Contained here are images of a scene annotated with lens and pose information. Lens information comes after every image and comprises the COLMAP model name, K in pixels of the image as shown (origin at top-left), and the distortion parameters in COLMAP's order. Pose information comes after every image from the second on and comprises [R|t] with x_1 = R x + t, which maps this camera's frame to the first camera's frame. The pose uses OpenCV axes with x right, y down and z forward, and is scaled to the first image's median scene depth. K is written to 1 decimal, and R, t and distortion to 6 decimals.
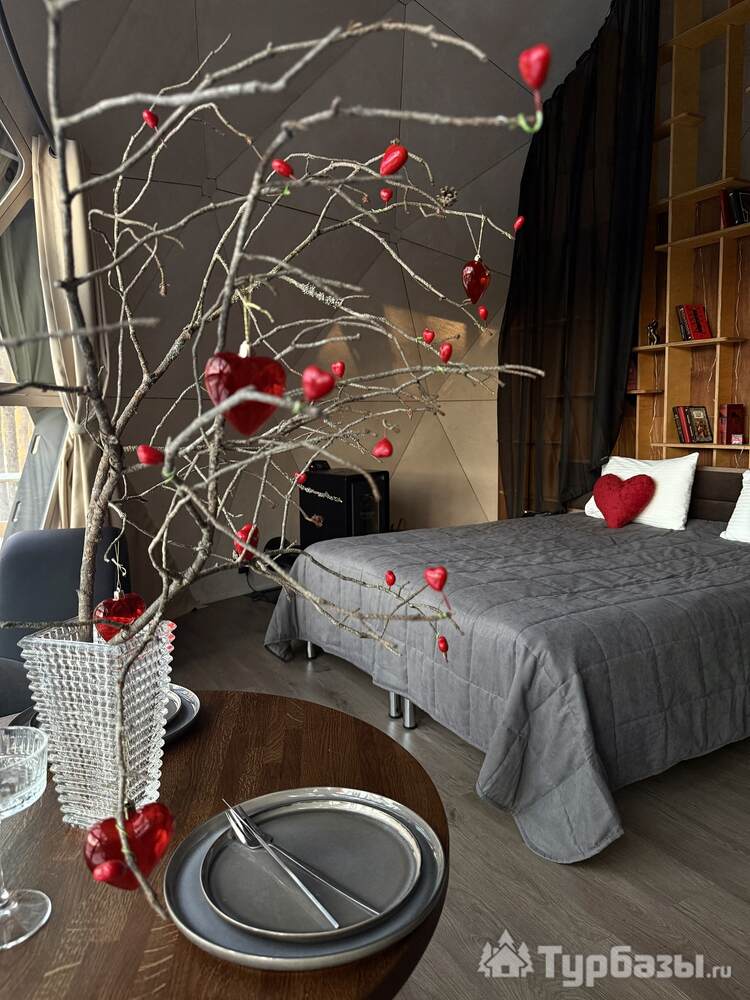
lens RADIAL K [[697.7, 0, 368.3], [0, 697.7, 491.8], [0, 0, 1]] dist [0.031502, -0.044538]
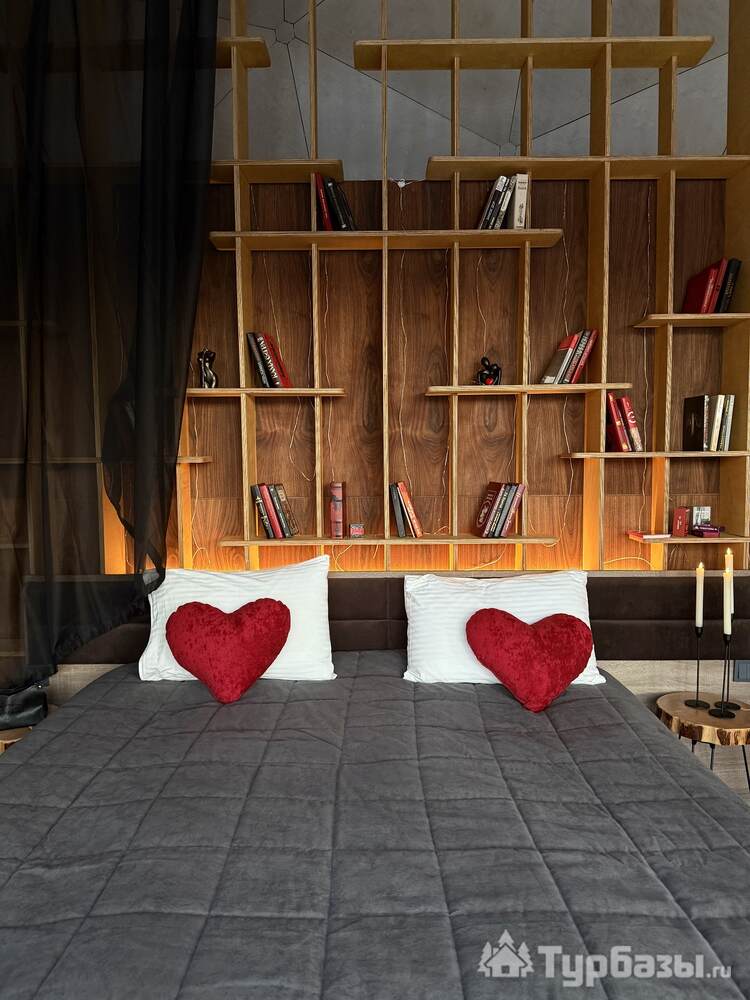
lens RADIAL K [[697.7, 0, 373.3], [0, 697.7, 511.1], [0, 0, 1]] dist [0.031502, -0.044538]
pose [[0.485845, -0.056764, 0.872200, -0.088368], [0.093792, 0.995513, 0.012544, -0.100955], [-0.868998, 0.075711, 0.488989, 0.622984]]
